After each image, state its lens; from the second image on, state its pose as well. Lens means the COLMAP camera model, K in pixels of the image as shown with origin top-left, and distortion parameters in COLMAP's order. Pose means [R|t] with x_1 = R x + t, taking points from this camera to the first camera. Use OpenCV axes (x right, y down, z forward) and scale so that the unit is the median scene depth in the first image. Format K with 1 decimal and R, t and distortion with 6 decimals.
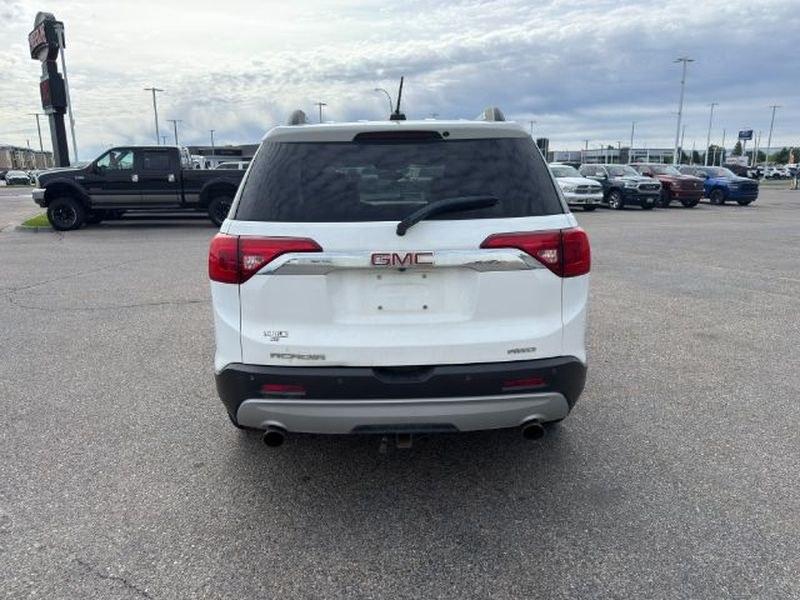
lens RADIAL K [[580.8, 0, 400.0], [0, 580.8, 300.0], [0, 0, 1]] dist [0.076929, -0.001967]
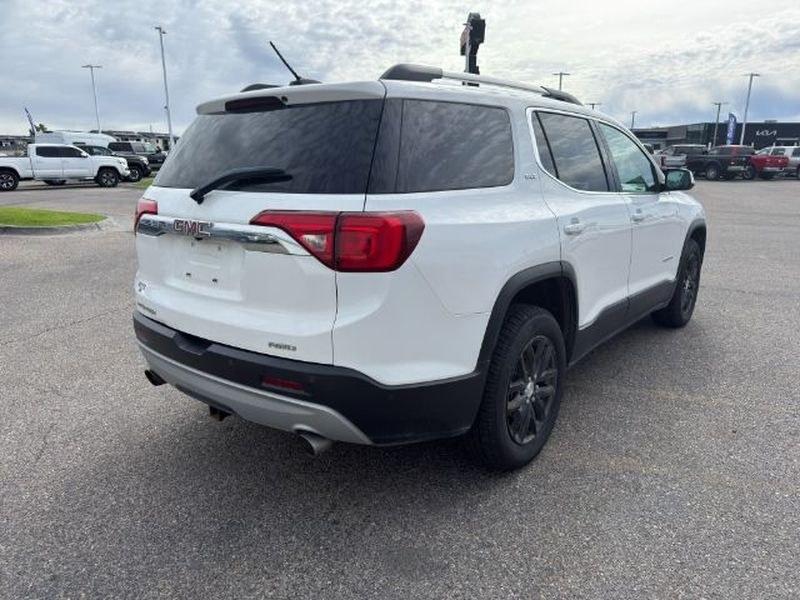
lens RADIAL K [[574.7, 0, 398.3], [0, 574.7, 296.6], [0, 0, 1]] dist [-0.002275, -0.005090]
pose [[0.778525, 0.162282, -0.606270, 0.850378], [-0.145111, 0.986361, 0.077681, -0.078309], [0.610608, 0.027500, 0.791456, 0.425843]]
